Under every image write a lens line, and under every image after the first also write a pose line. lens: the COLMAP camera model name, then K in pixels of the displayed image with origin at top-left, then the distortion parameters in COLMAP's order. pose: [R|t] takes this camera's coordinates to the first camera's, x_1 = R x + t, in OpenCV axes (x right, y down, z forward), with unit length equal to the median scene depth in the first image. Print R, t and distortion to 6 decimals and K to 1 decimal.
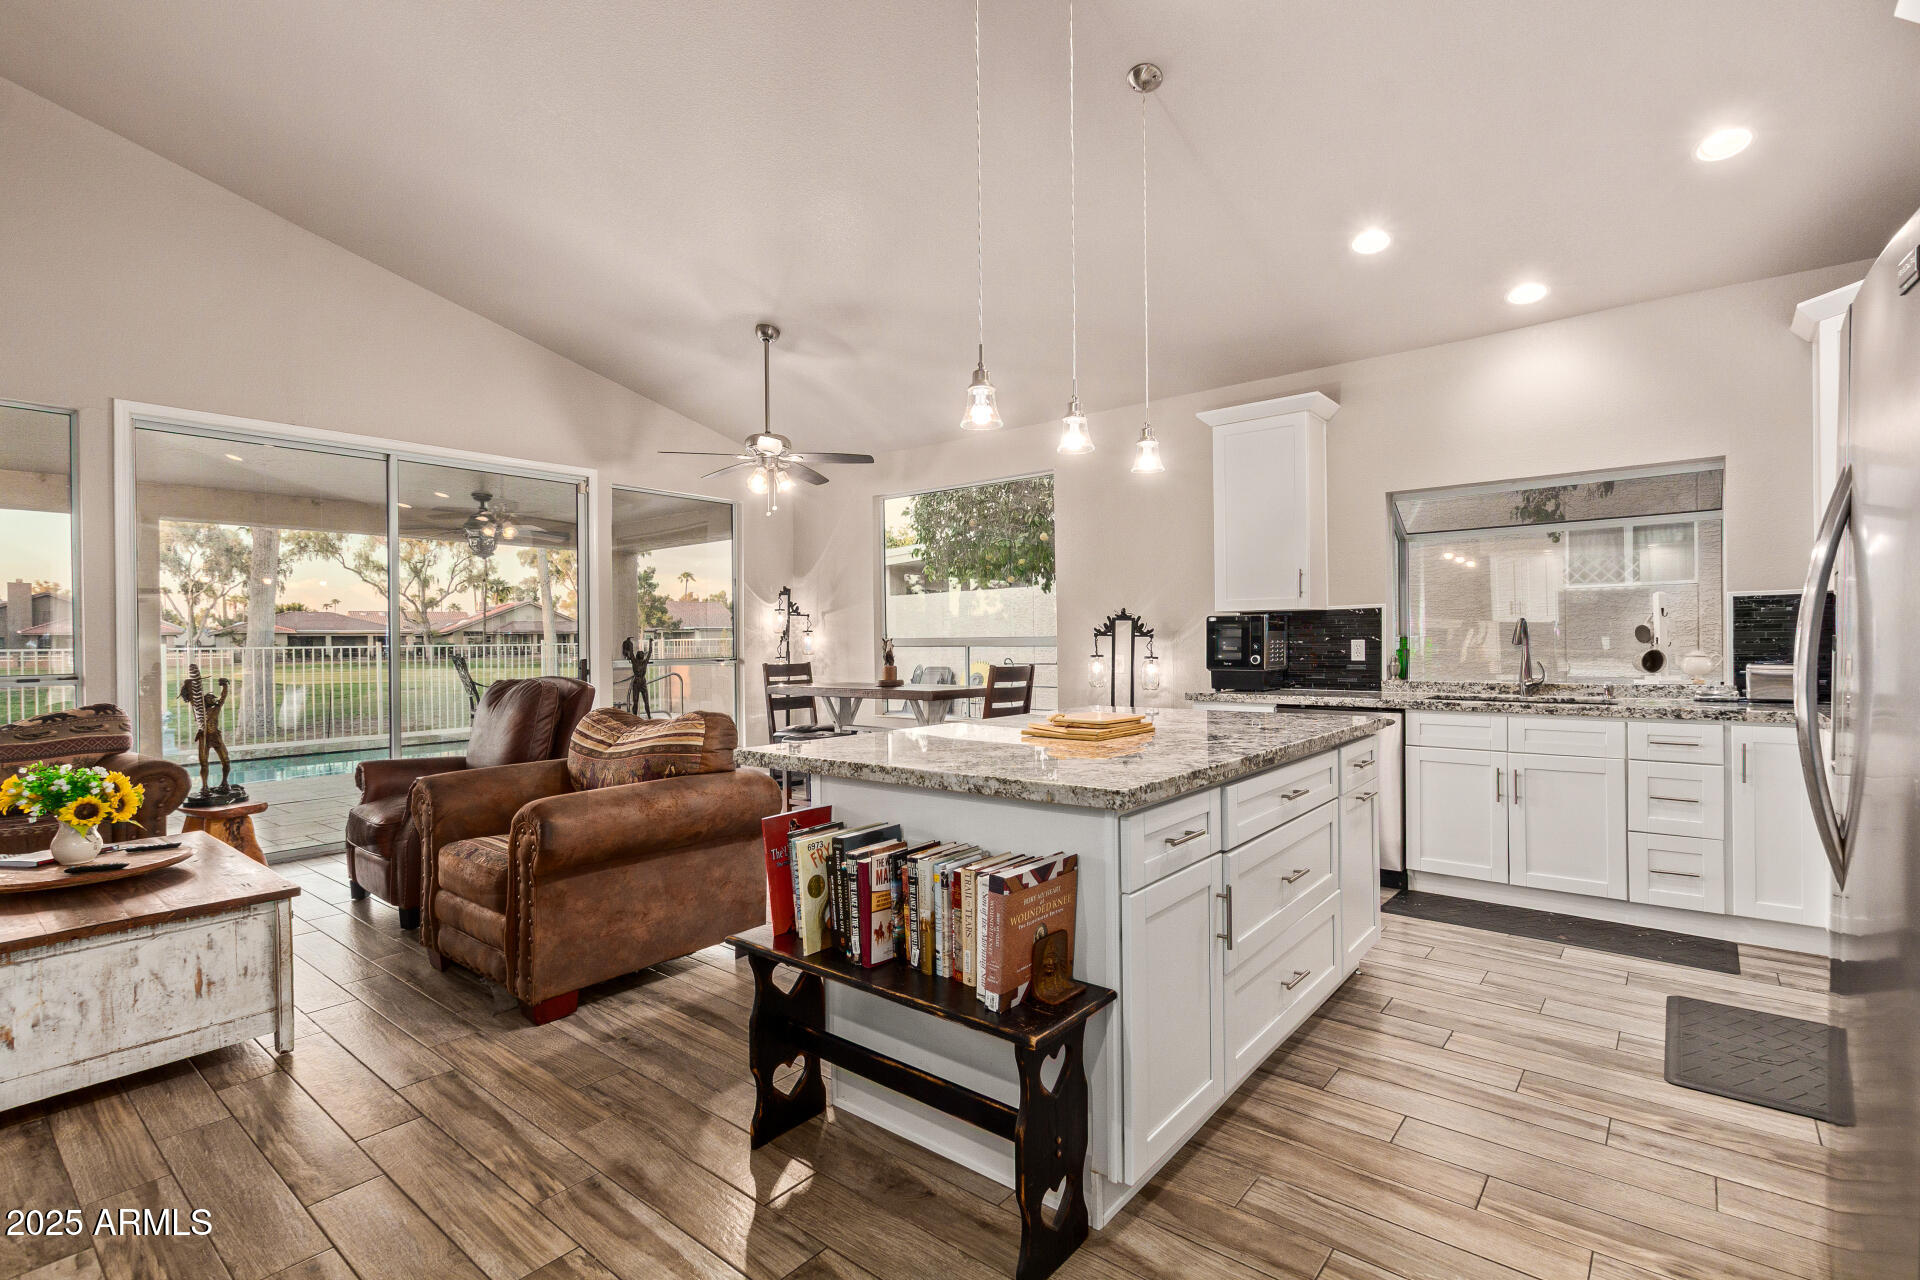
lens RADIAL K [[880.0, 0, 971.8], [0, 880.0, 648.9], [0, 0, 1]] dist [0.009186, -0.005135]
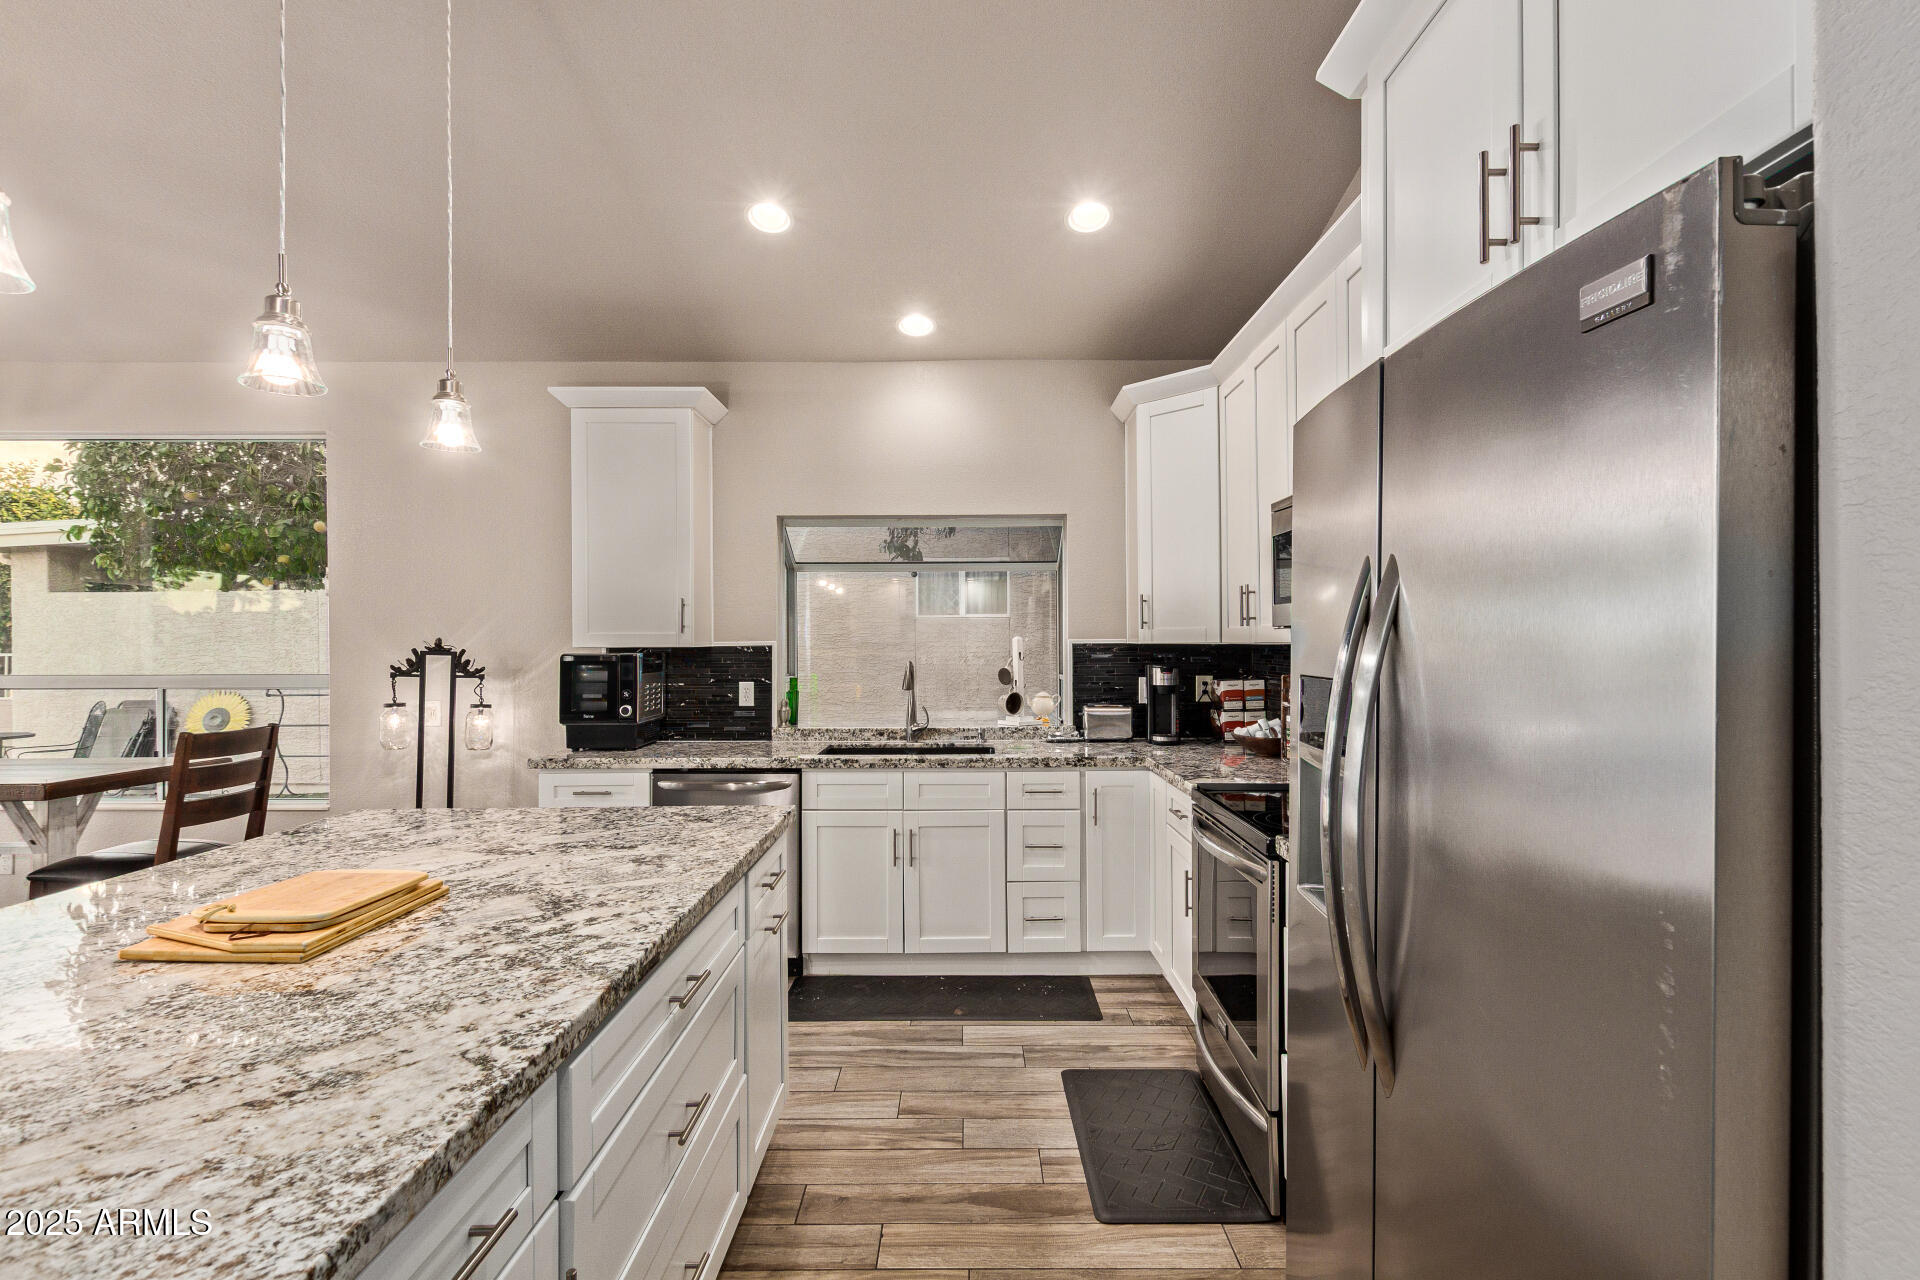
lens RADIAL K [[880.0, 0, 971.4], [0, 880.0, 639.0], [0, 0, 1]] dist [0.009186, -0.005135]
pose [[0.773877, 0.010406, 0.633251, 0.064278], [0.001354, 0.999836, -0.018084, -0.038851], [-0.633335, 0.014852, 0.773735, 0.200968]]
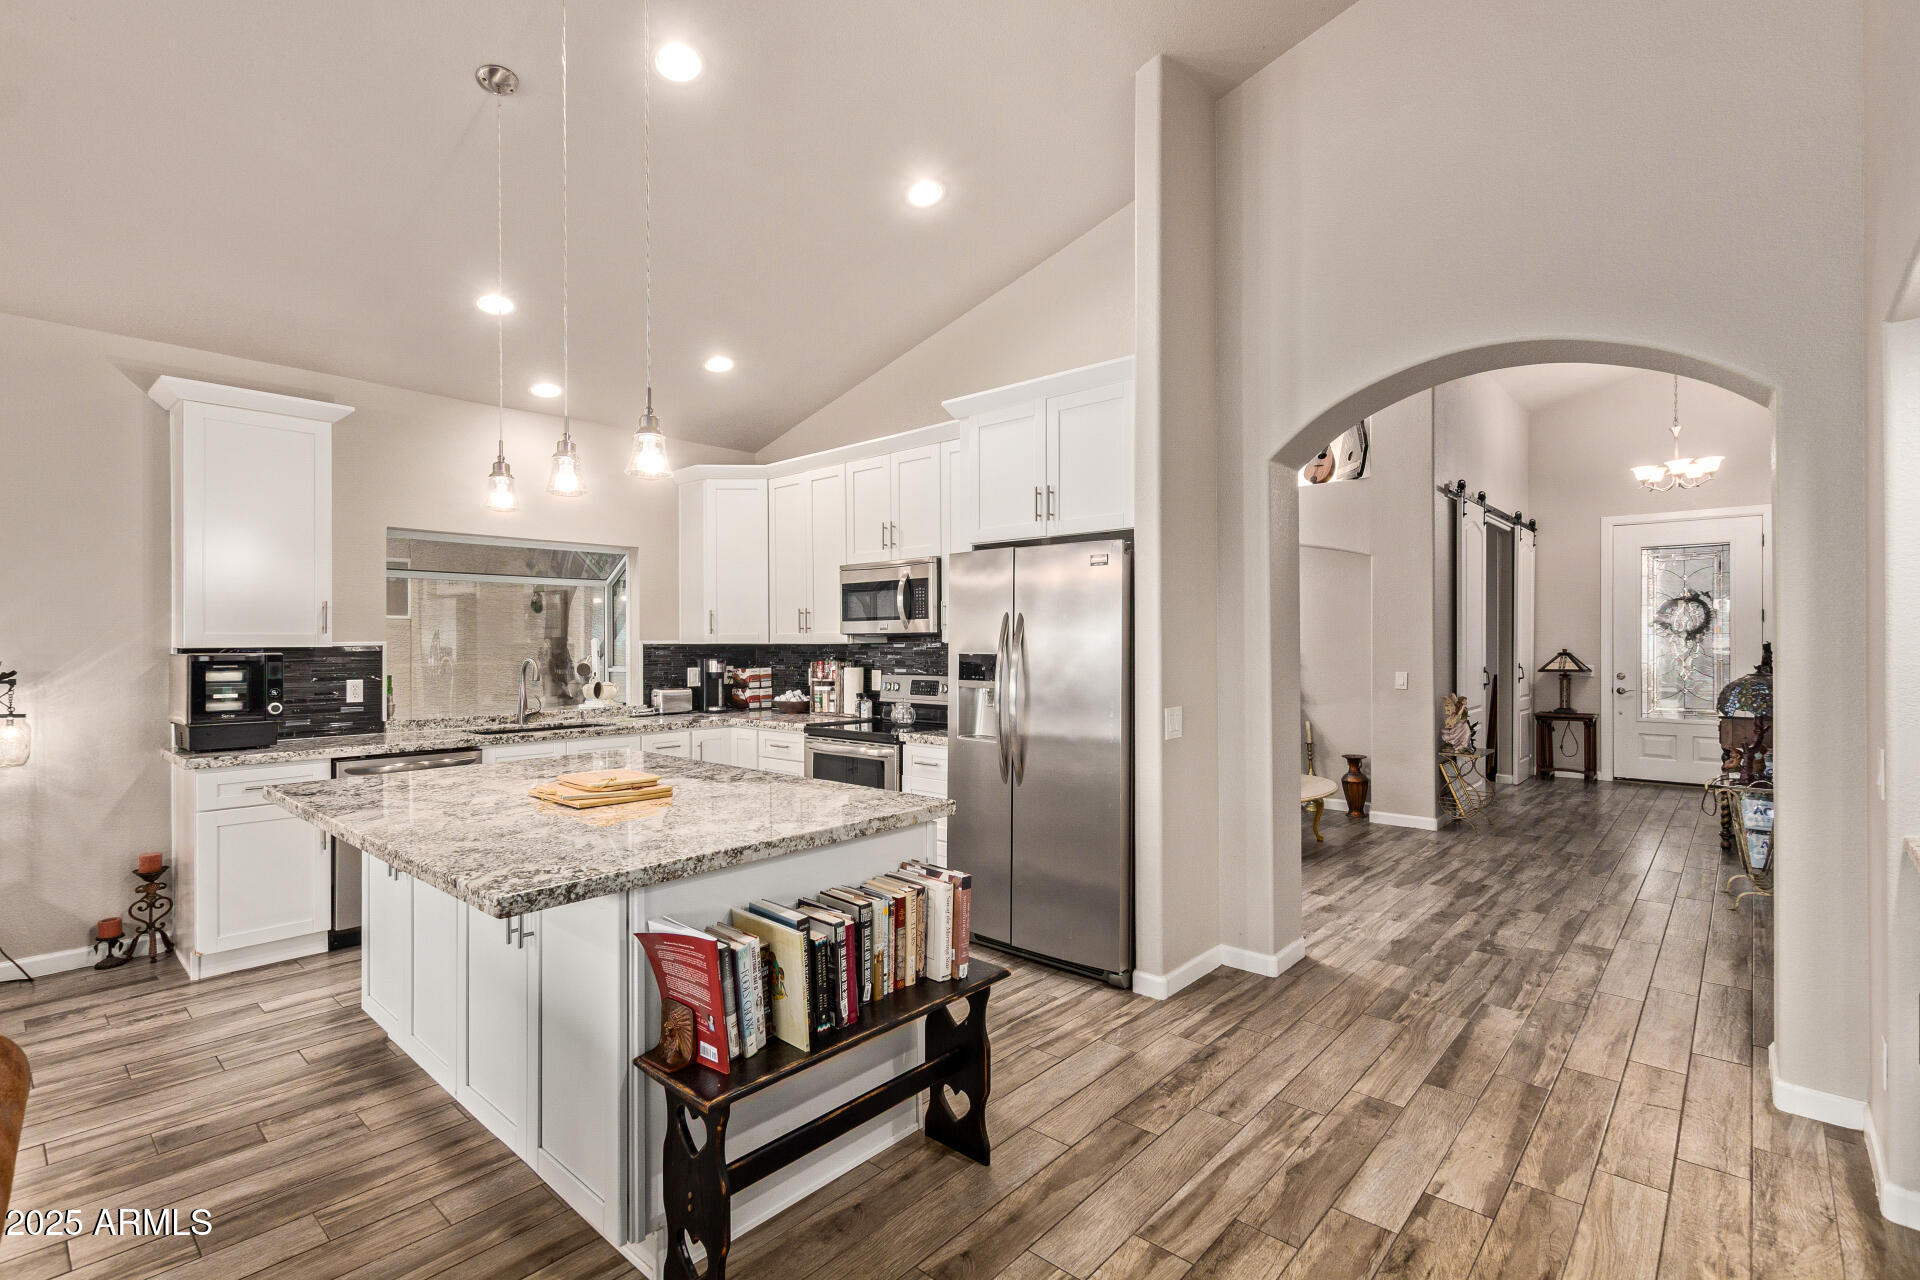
lens RADIAL K [[880.0, 0, 966.1], [0, 880.0, 639.6], [0, 0, 1]] dist [0.009186, -0.005135]
pose [[0.046737, 0.013931, 0.998810, -0.486373], [0.012233, 0.999820, -0.014518, -0.033063], [-0.998832, 0.012897, 0.046558, 0.335887]]
